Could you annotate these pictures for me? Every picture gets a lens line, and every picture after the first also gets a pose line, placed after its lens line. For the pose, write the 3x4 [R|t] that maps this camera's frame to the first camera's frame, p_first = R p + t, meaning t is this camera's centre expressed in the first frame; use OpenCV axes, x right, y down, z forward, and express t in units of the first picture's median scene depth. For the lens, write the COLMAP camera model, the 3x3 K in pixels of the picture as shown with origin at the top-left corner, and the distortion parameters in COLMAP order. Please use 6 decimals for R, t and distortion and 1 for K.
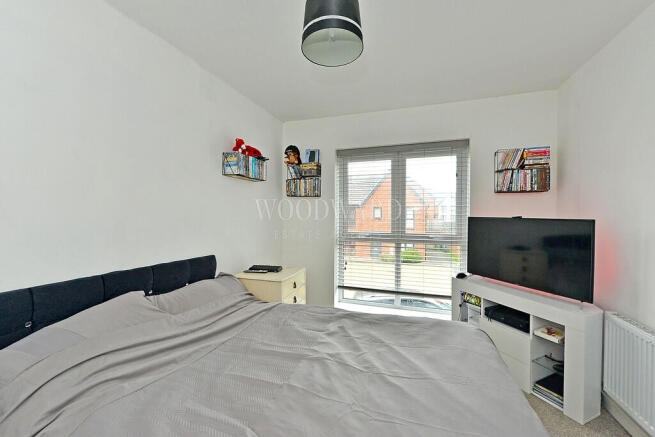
lens RADIAL K [[260.8, 0, 327.5], [0, 260.8, 218.5], [0, 0, 1]] dist [-0.003428, -0.000590]
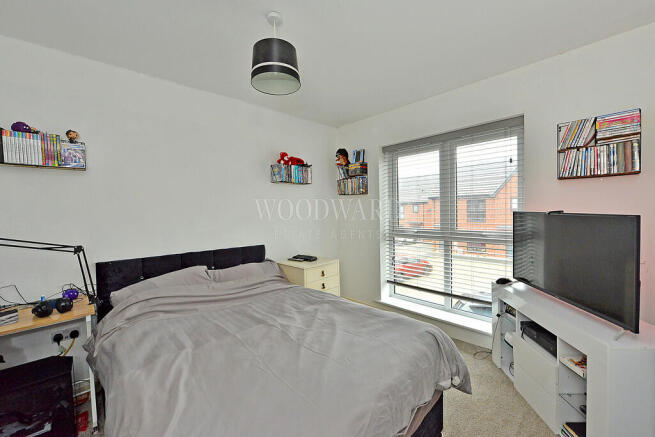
lens RADIAL K [[260.8, 0, 327.5], [0, 260.8, 218.5], [0, 0, 1]] dist [-0.003428, -0.000590]
pose [[0.885016, -0.006954, -0.465508, 0.411768], [0.018024, 0.999651, 0.019334, -0.010537], [0.465211, -0.025501, 0.884832, -0.007995]]
